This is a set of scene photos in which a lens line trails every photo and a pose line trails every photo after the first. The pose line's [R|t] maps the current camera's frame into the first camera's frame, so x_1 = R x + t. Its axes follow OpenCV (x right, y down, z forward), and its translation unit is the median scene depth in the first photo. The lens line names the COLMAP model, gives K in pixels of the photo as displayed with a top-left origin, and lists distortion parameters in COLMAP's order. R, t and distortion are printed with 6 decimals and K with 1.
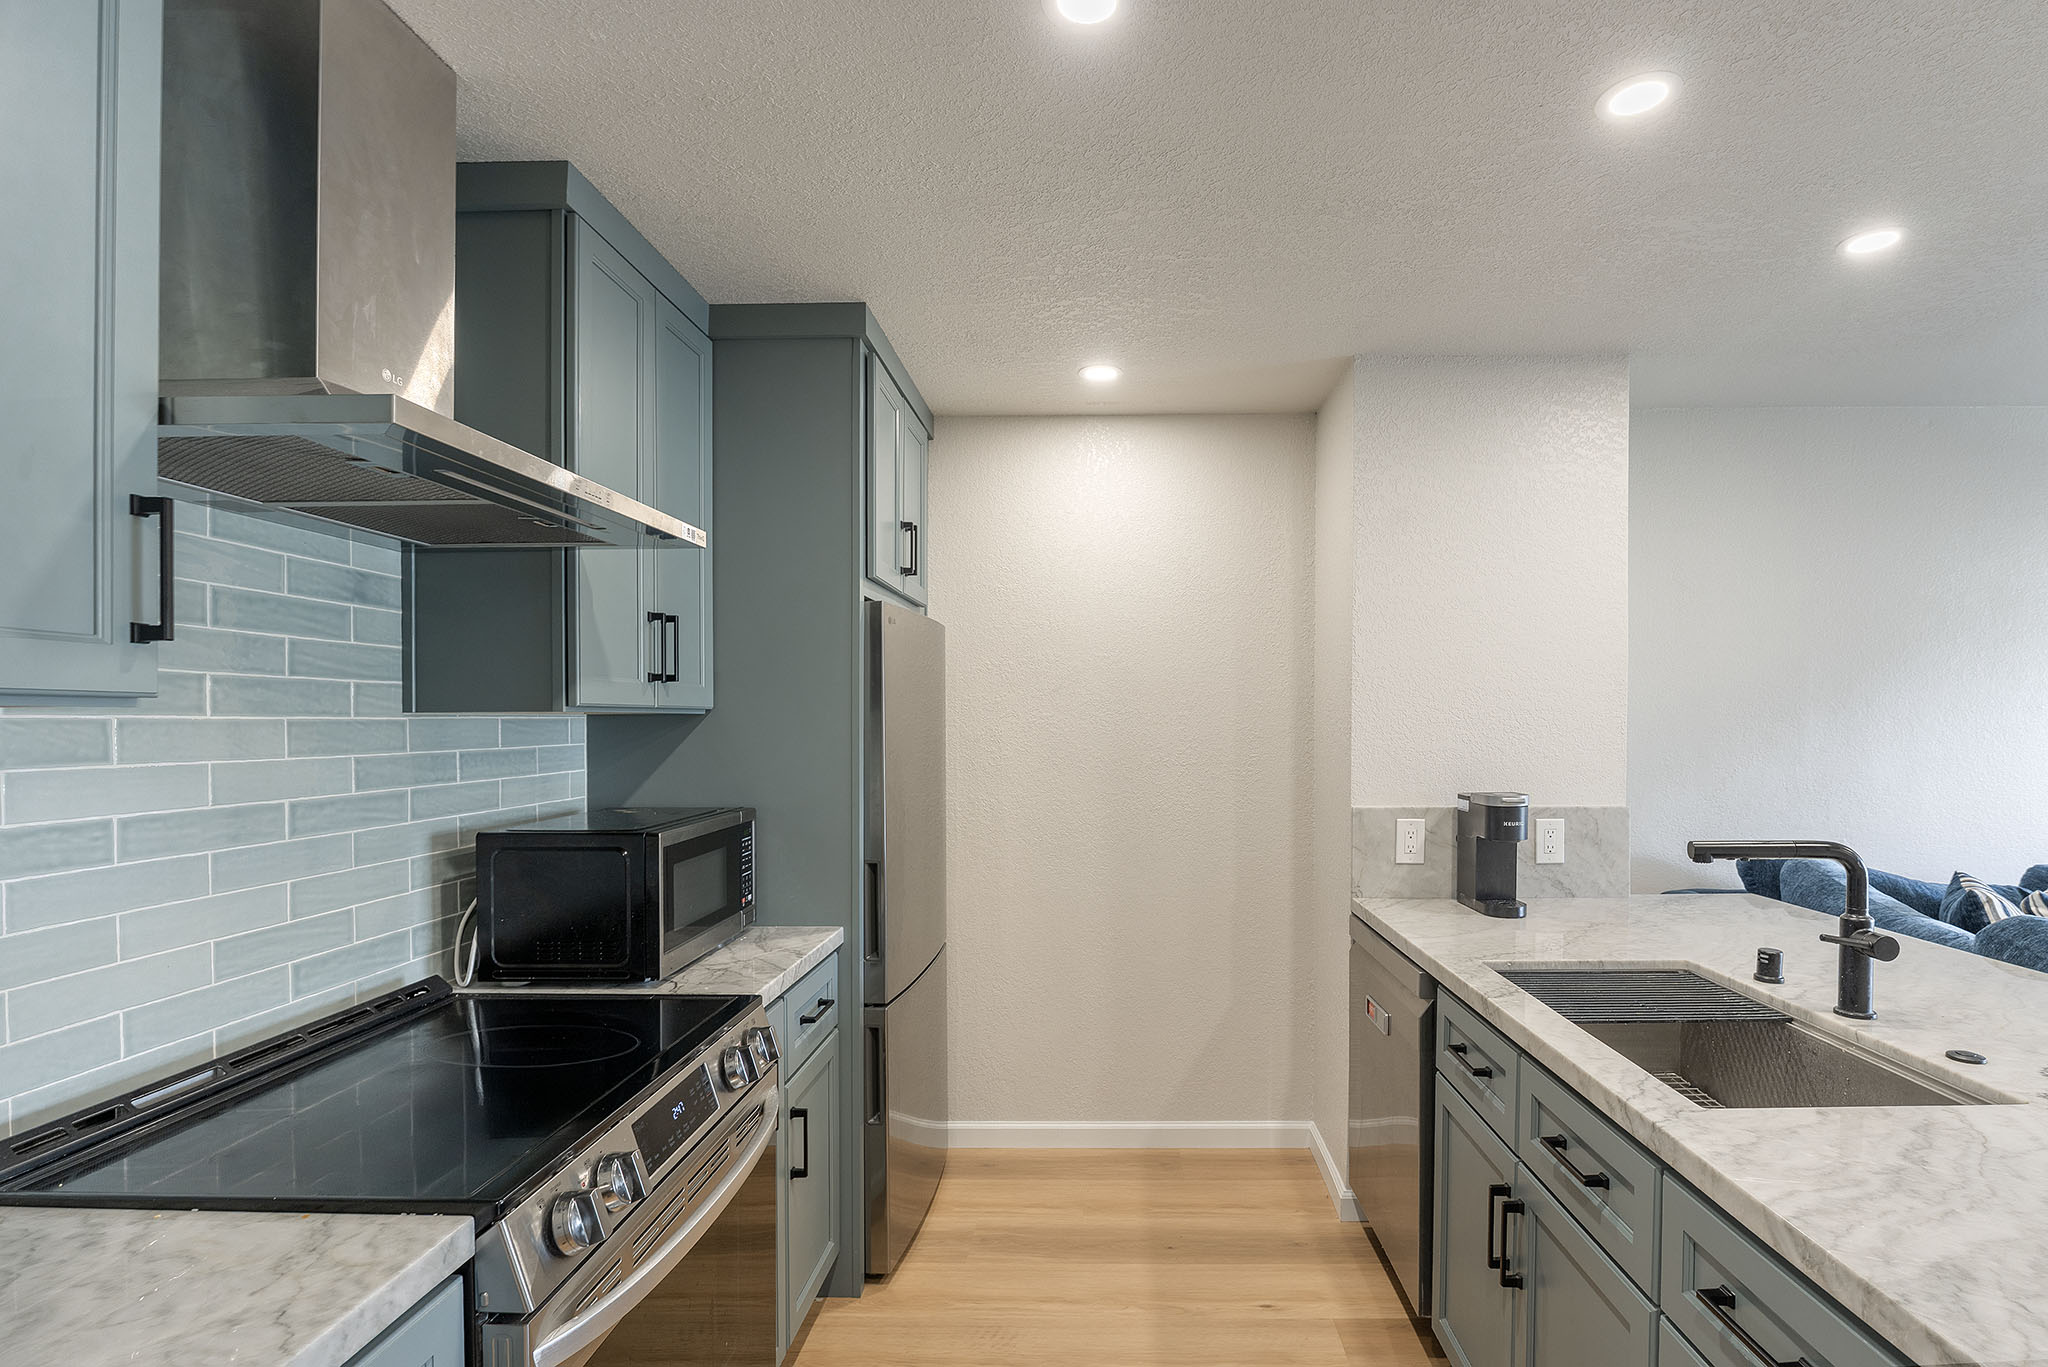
lens RADIAL K [[959.6, 0, 1112.2], [0, 959.6, 735.4], [0, 0, 1]] dist [-0.017514, 0.000367]
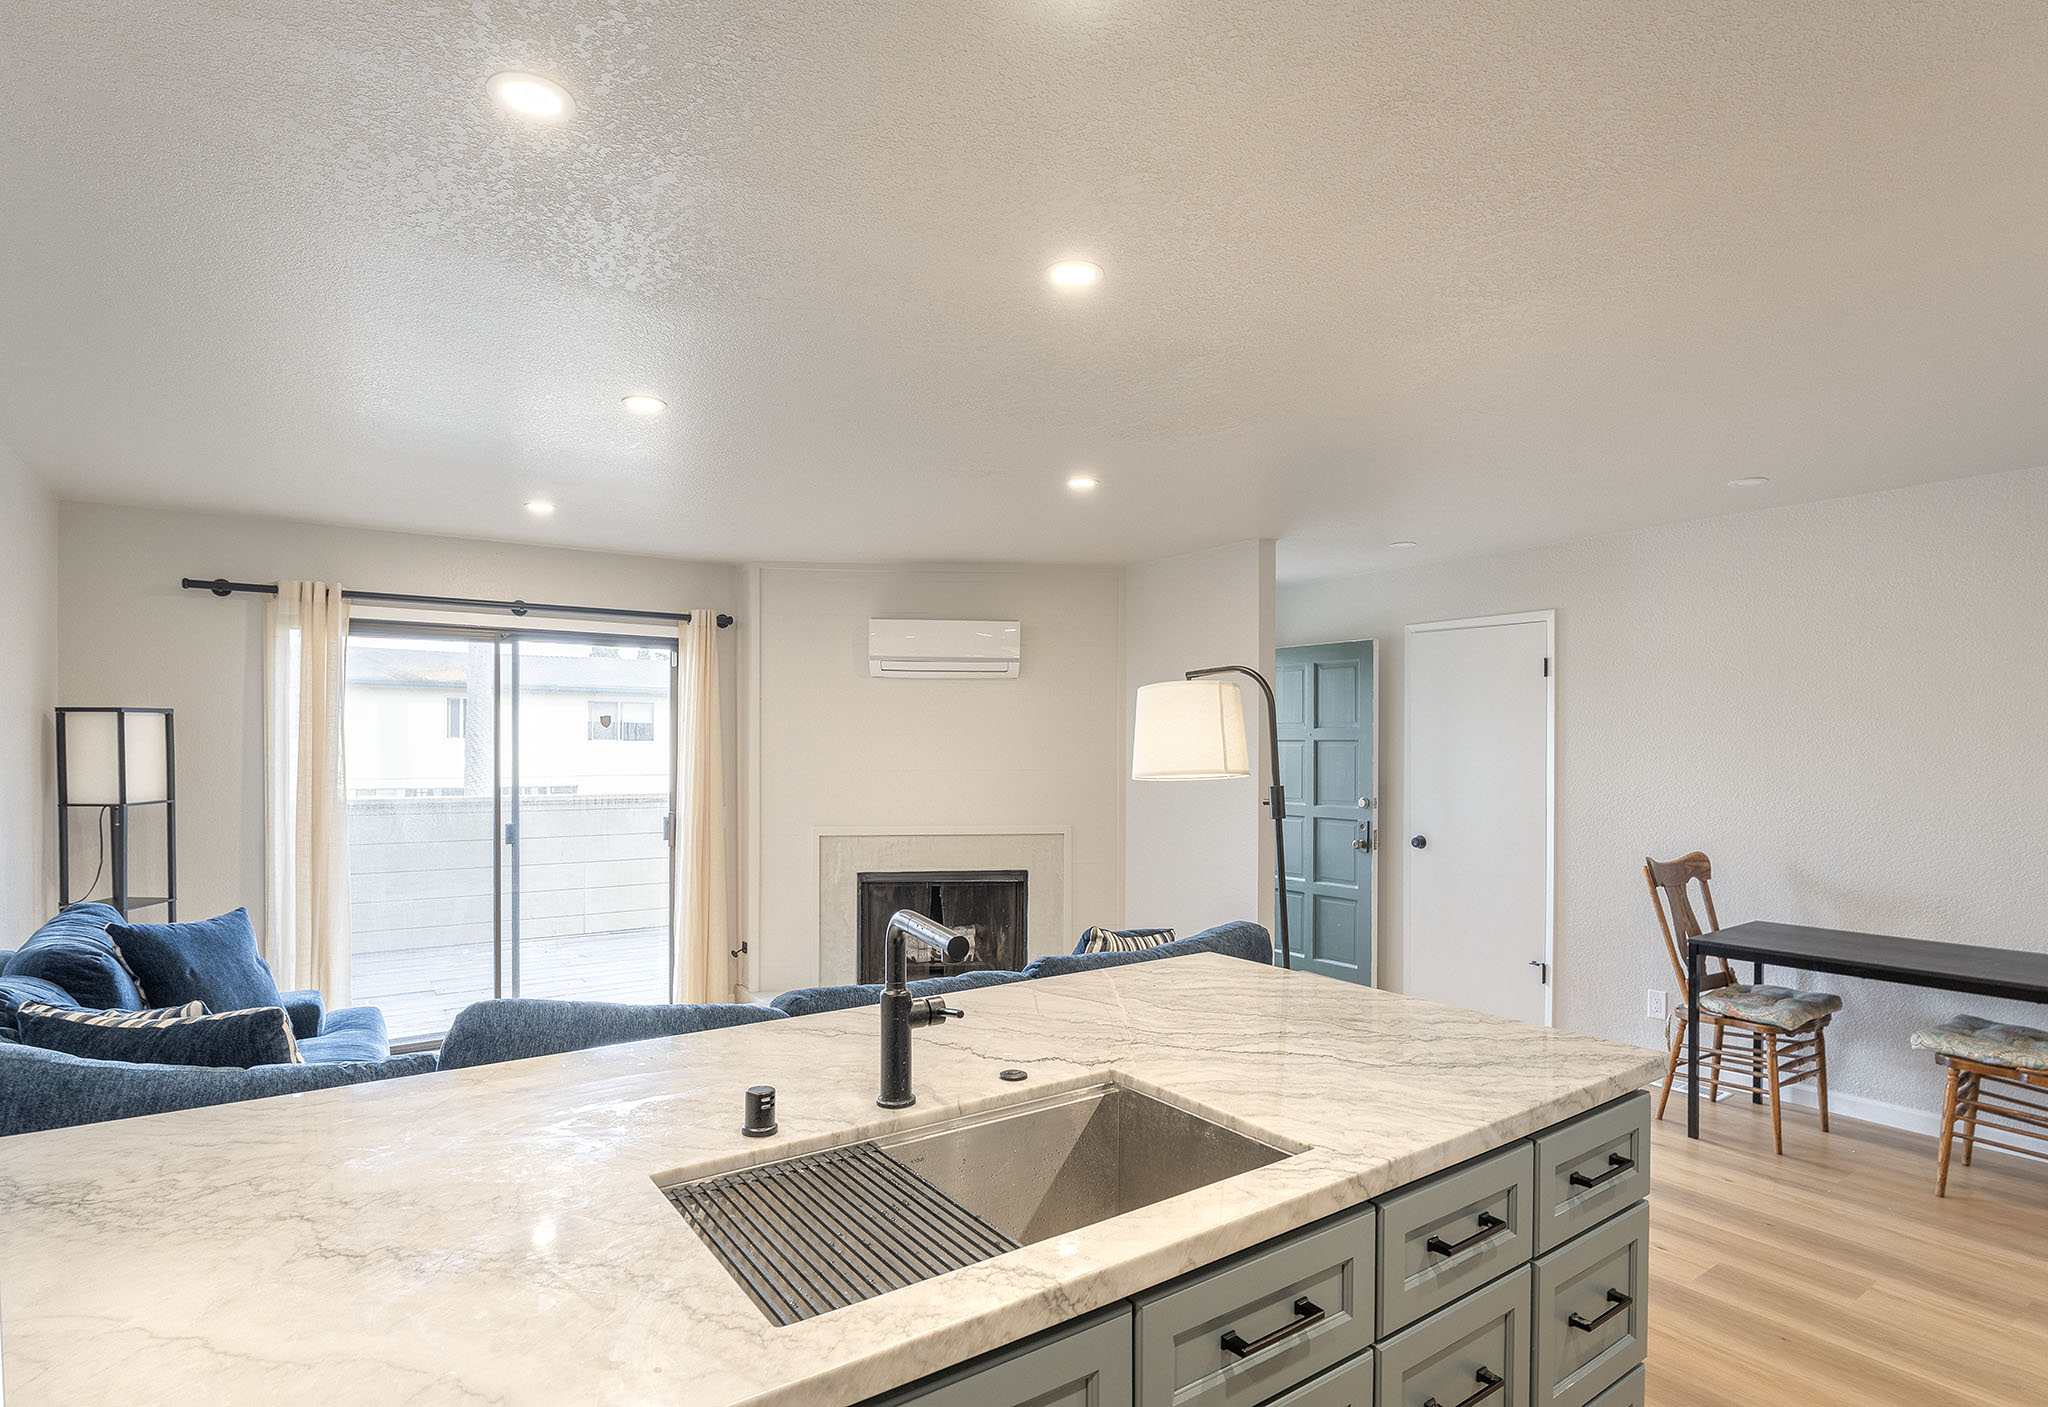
lens RADIAL K [[1078.9, 0, 1059.5], [0, 1078.9, 752.7], [0, 0, 1]] dist [-0.025565, -0.000185]
pose [[-0.598990, -0.001816, 0.800755, -0.071902], [0.014546, 0.999808, 0.013149, -0.027699], [-0.800625, 0.019524, -0.598848, 0.971641]]
